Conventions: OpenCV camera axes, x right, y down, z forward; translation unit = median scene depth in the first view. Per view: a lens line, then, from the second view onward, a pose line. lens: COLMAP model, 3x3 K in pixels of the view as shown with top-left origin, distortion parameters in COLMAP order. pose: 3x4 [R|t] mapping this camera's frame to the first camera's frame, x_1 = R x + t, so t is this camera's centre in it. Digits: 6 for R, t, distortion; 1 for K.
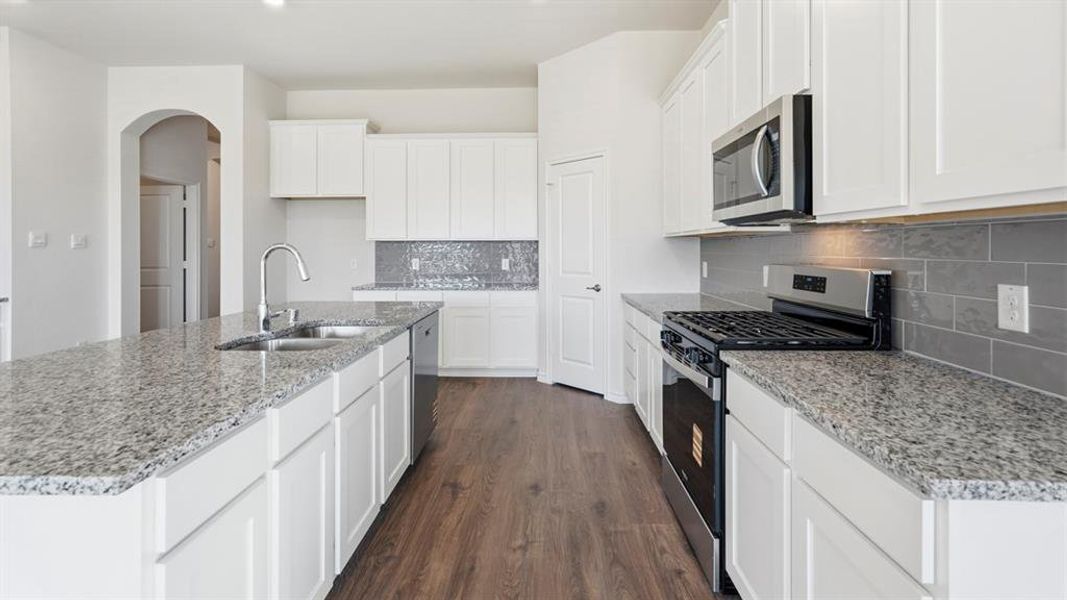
lens RADIAL K [[470.6, 0, 528.7], [0, 470.6, 244.0], [0, 0, 1]] dist [-0.004158, 0.000103]
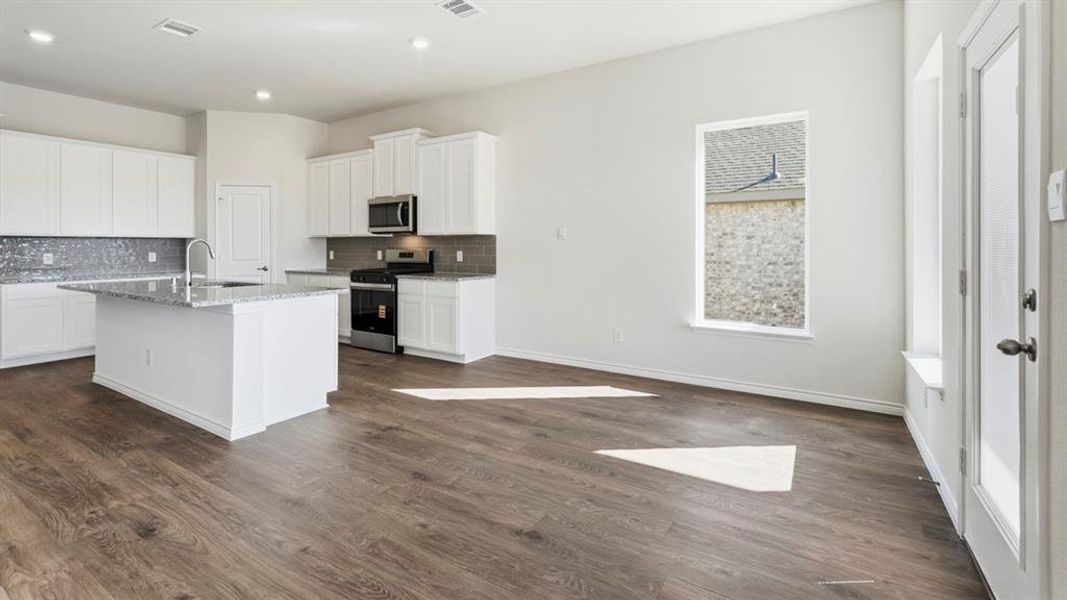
lens RADIAL K [[470.6, 0, 528.7], [0, 470.6, 244.0], [0, 0, 1]] dist [-0.004158, 0.000103]
pose [[0.504861, 0.004910, 0.863187, -1.086745], [-0.006311, 0.999978, -0.001997, 0.011715], [-0.863177, -0.004439, 0.504881, -0.792813]]
